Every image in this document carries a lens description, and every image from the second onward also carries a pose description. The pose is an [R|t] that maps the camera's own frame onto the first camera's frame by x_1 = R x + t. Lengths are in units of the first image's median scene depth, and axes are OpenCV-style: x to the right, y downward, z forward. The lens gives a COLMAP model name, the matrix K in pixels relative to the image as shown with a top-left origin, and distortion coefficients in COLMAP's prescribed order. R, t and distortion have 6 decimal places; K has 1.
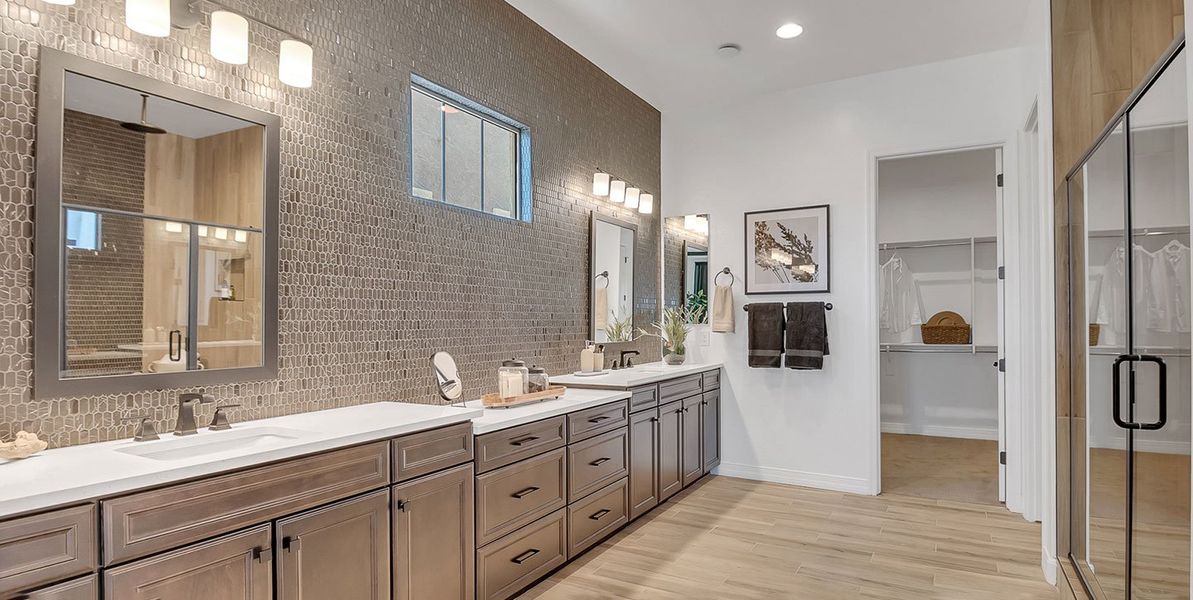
lens RADIAL K [[579.3, 0, 597.0], [0, 579.3, 317.1], [0, 0, 1]] dist [-0.095769, -0.000125]
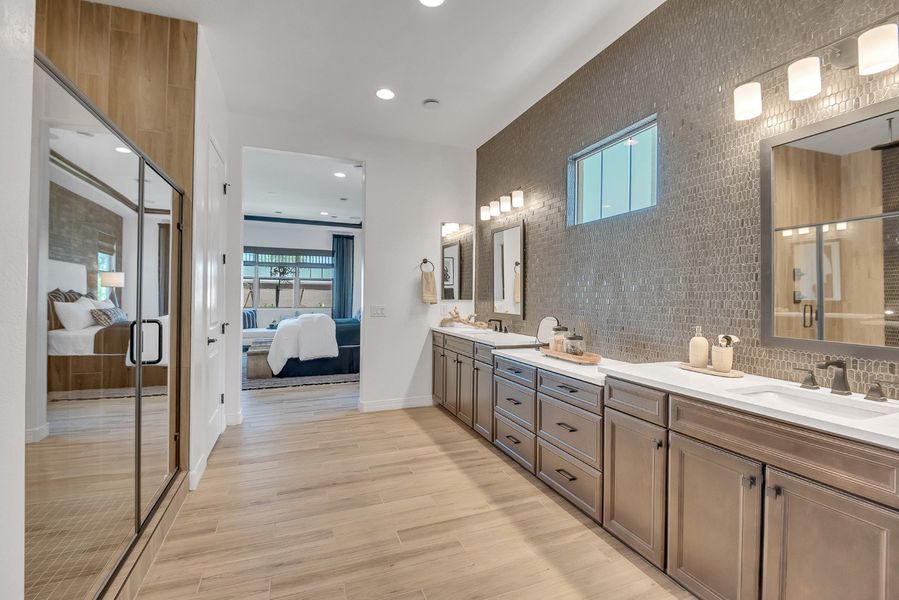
lens RADIAL K [[415.1, 0, 449.5], [0, 415.1, 300.0], [0, 0, 1]] dist [-0.003362, -0.000860]
pose [[-0.636141, -0.003173, -0.771566, 0.681660], [0.004289, 0.999962, -0.007648, 0.009799], [0.771561, -0.008174, -0.636103, 1.189104]]
